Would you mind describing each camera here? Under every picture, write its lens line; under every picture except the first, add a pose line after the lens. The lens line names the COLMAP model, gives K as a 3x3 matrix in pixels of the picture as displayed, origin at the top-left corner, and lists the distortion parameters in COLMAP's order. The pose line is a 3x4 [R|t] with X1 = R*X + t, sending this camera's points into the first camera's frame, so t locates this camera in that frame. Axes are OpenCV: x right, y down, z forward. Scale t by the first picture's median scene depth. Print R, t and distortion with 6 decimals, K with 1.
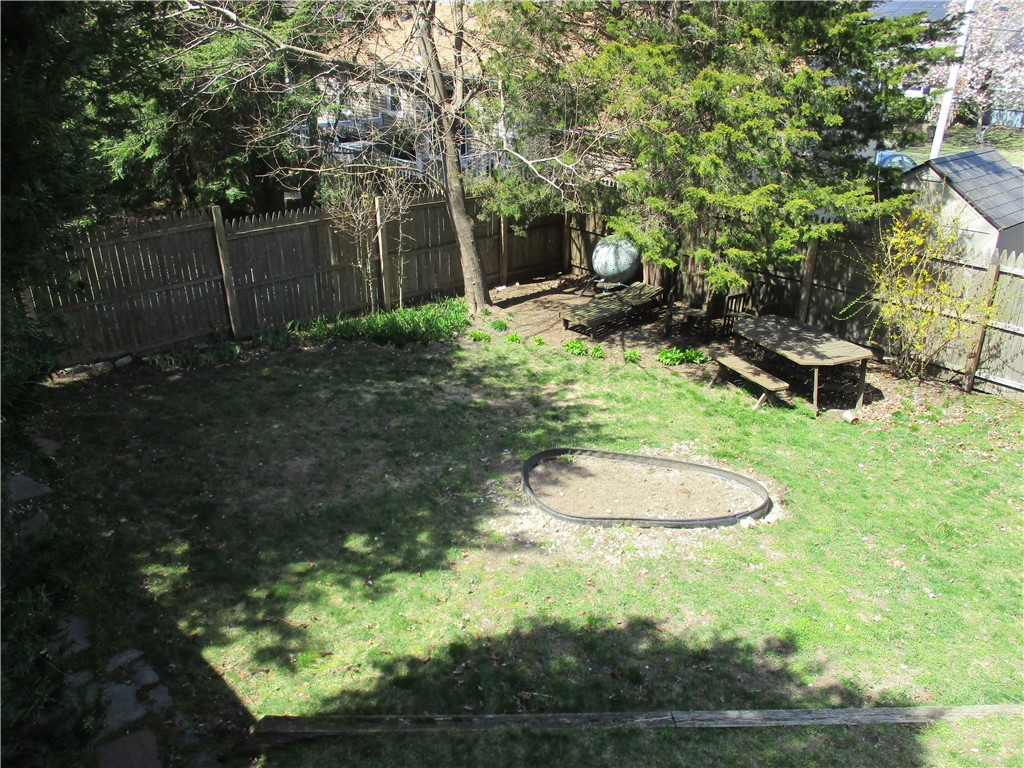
lens RADIAL K [[851.2, 0, 516.9], [0, 851.2, 386.1], [0, 0, 1]] dist [-0.025792, 0.006767]
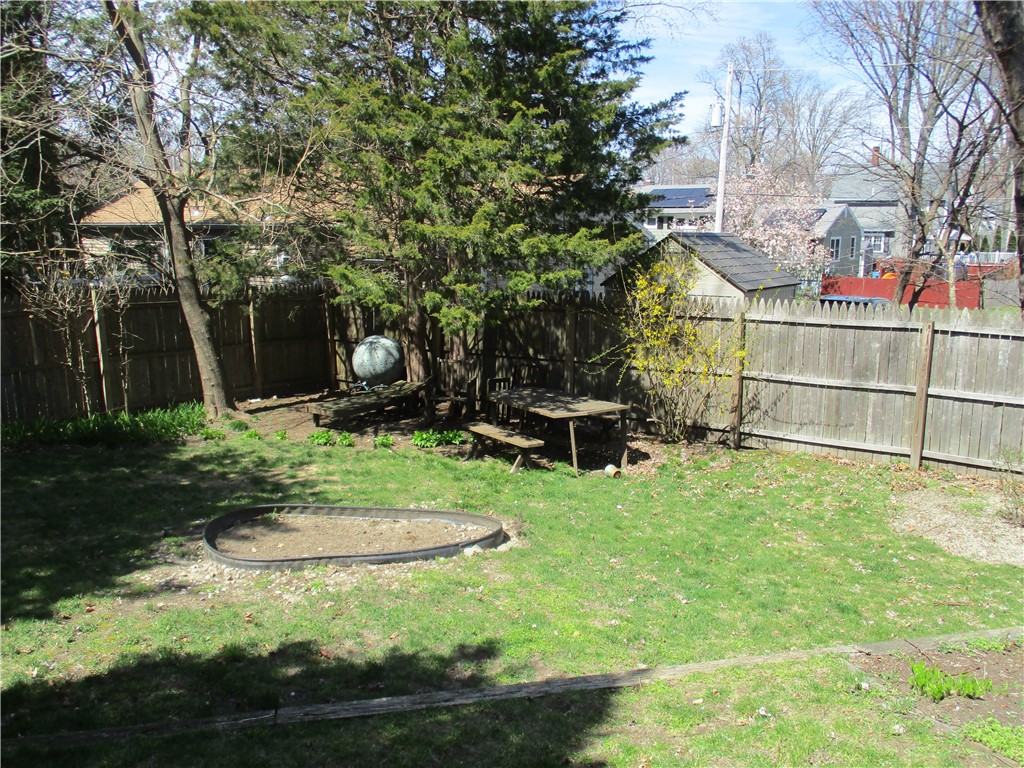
lens RADIAL K [[851.2, 0, 505.6], [0, 851.2, 385.2], [0, 0, 1]] dist [-0.025792, 0.006767]
pose [[0.981368, -0.046988, 0.186304, 0.110454], [0.088284, 0.971492, -0.220022, 0.132802], [-0.170655, 0.232370, 0.957539, 0.117293]]
